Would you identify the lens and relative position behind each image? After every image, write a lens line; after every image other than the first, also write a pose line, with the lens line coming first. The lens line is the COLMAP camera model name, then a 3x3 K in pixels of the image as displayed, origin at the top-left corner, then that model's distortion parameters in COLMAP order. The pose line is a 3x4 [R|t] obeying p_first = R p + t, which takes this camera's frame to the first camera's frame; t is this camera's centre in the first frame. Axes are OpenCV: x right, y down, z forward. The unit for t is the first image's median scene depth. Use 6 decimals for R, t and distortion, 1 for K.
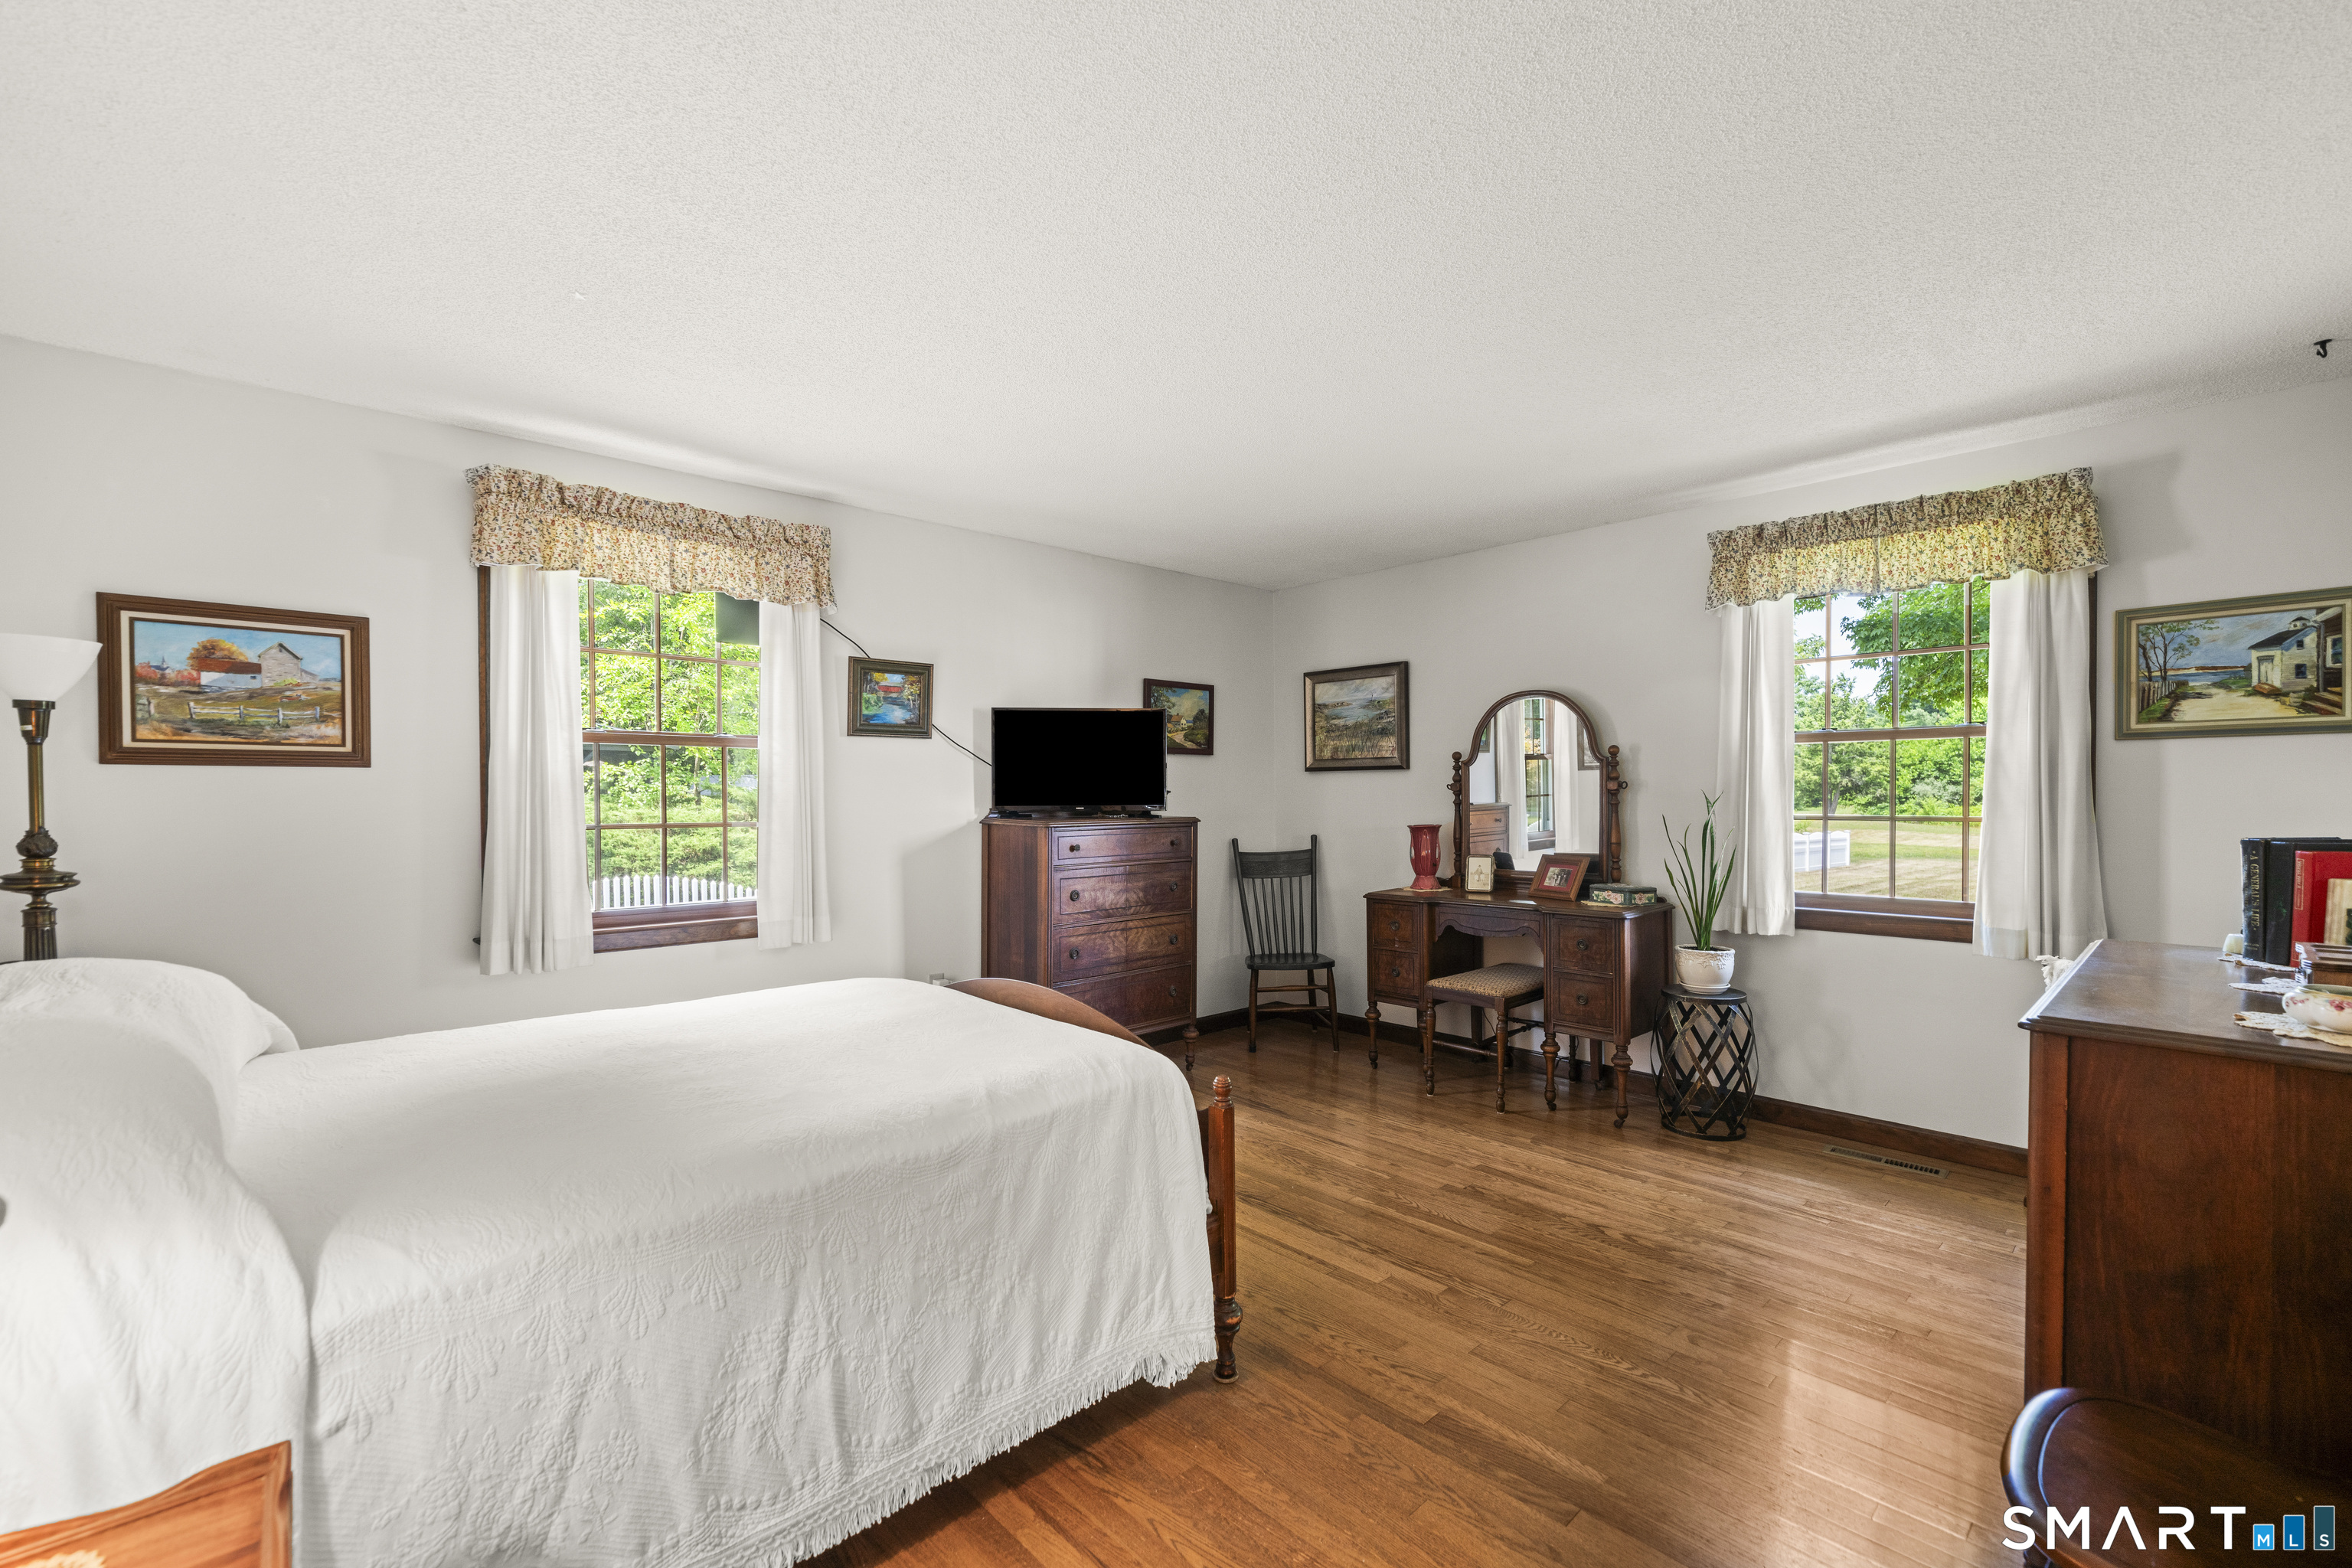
lens RADIAL K [[939.7, 0, 1165.7], [0, 939.7, 797.4], [0, 0, 1]] dist [-0.000832, 0.000643]
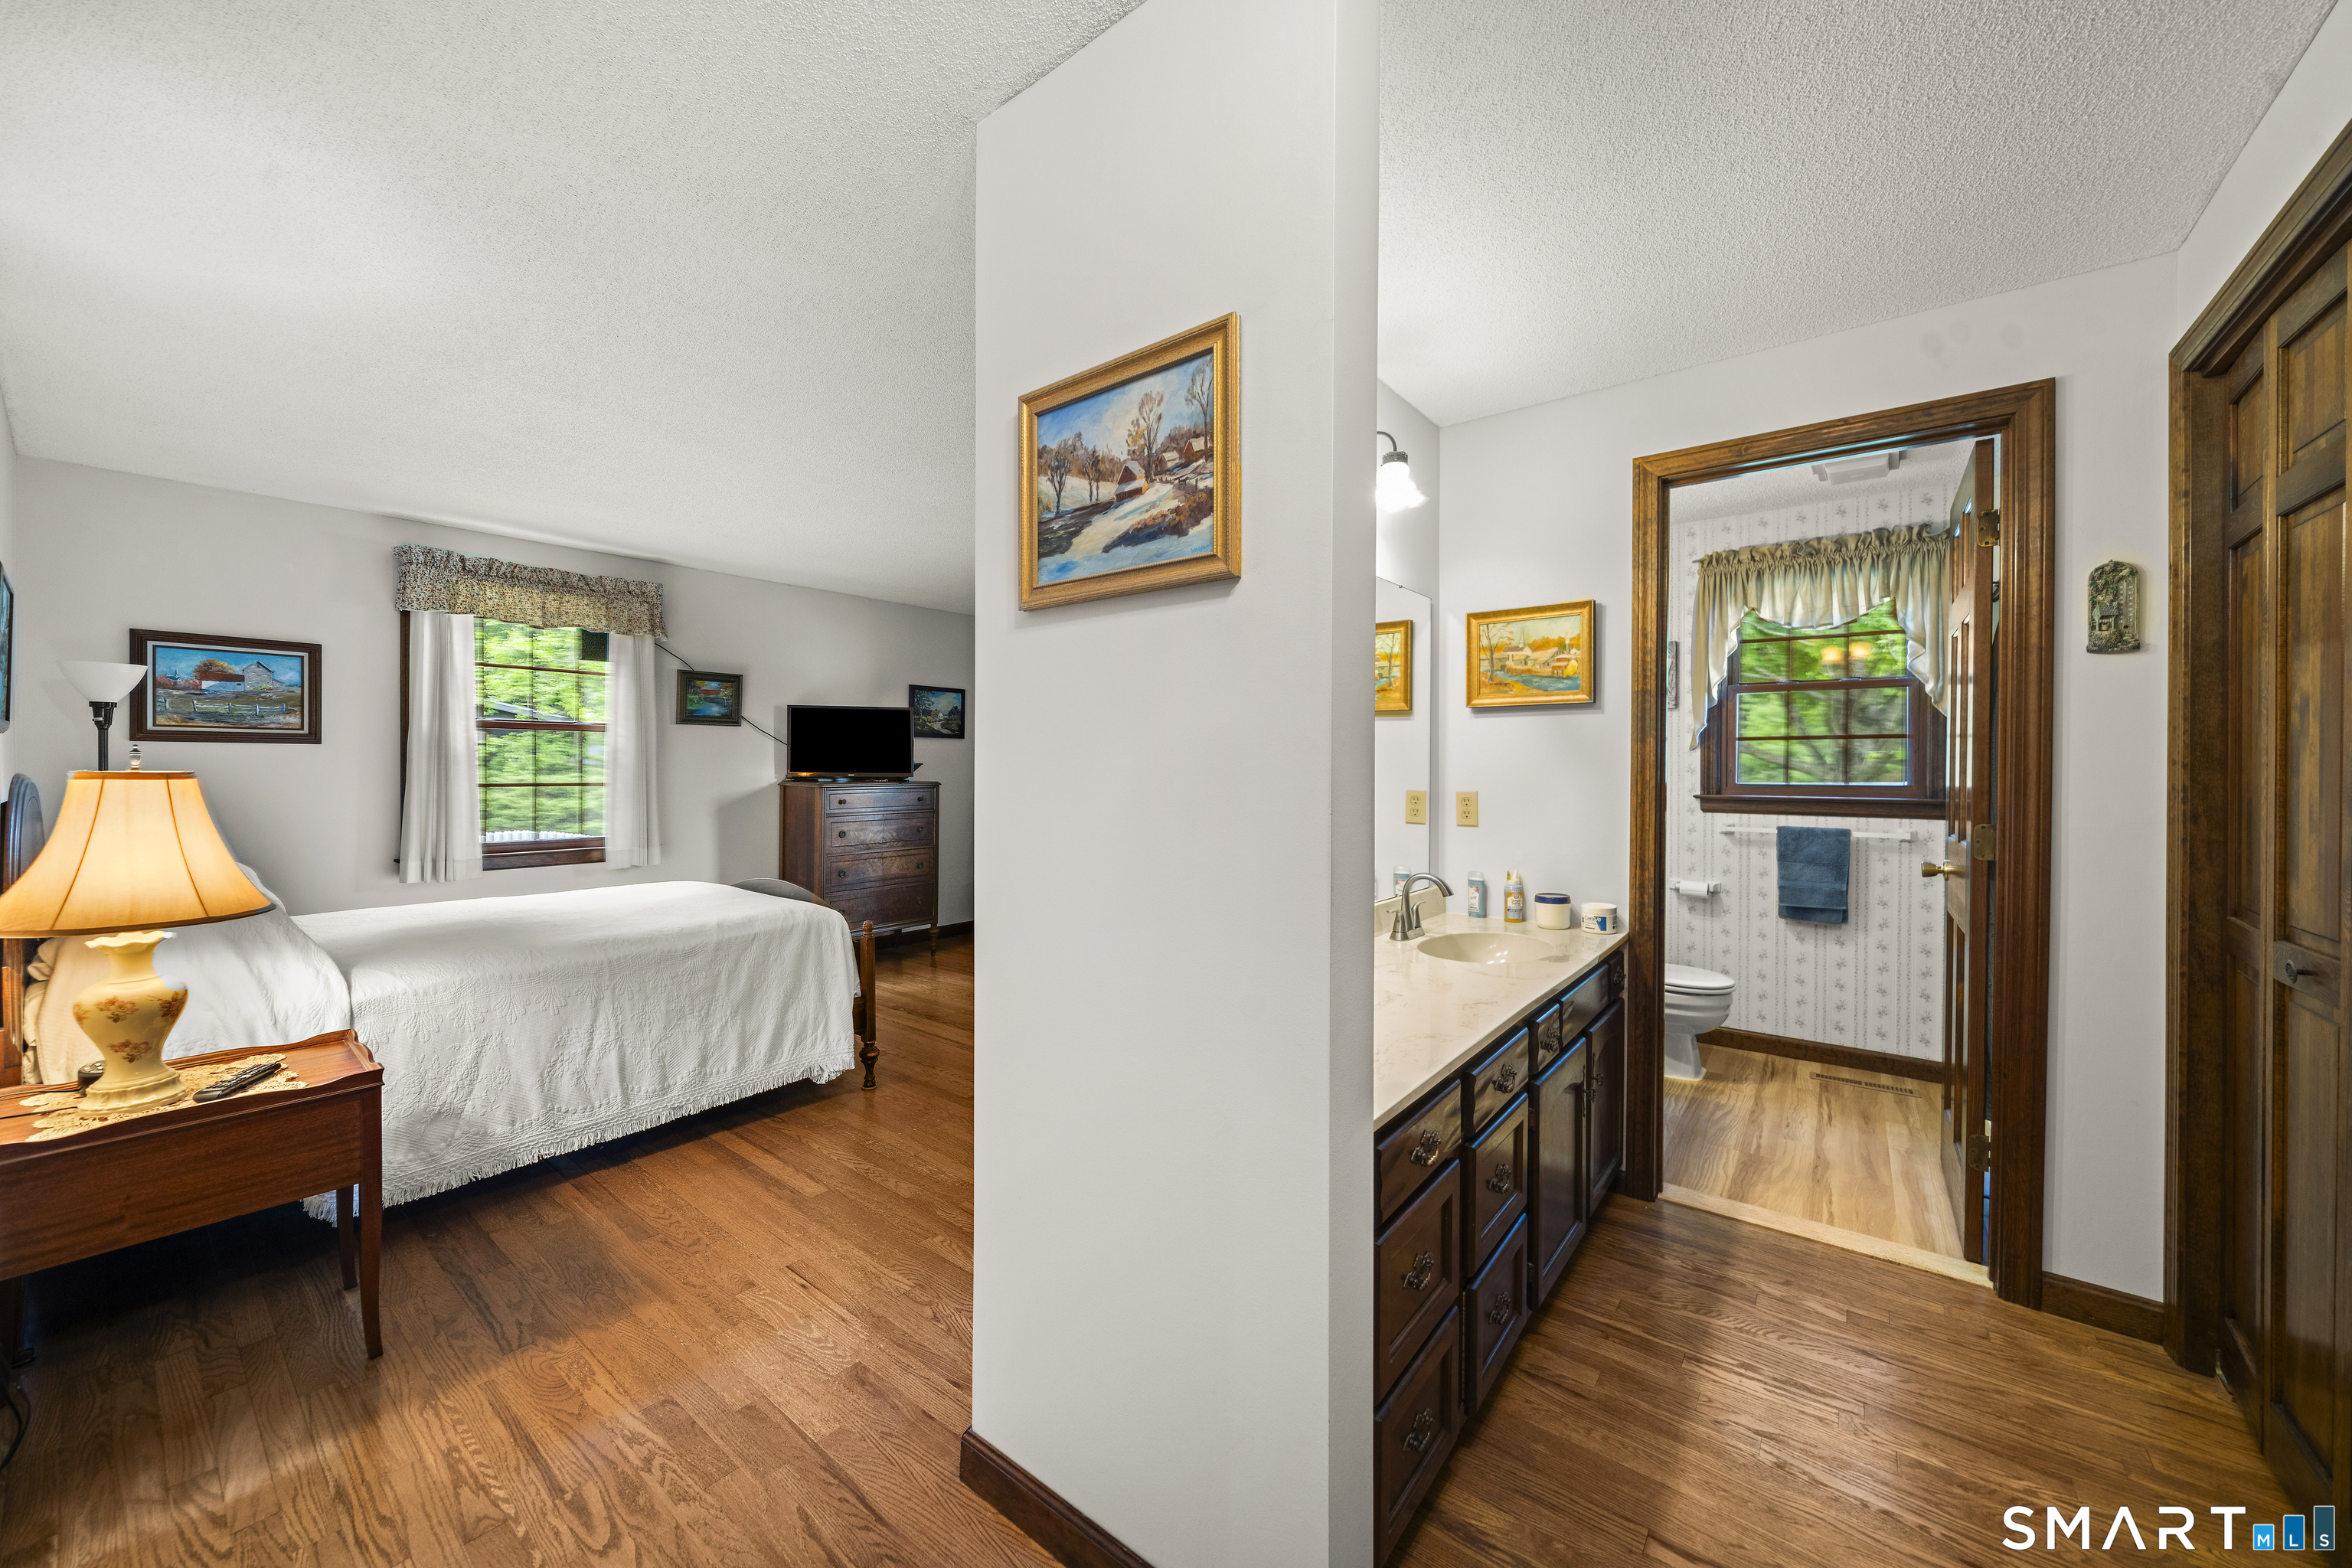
lens RADIAL K [[869.2, 0, 1191.7], [0, 869.2, 766.2], [0, 0, 1]] dist [-0.001365, -0.000521]
pose [[0.989553, 0.007323, 0.143982, 0.341335], [-0.006810, 0.999969, -0.004055, -0.000270], [-0.144007, 0.003032, 0.989572, -0.590383]]
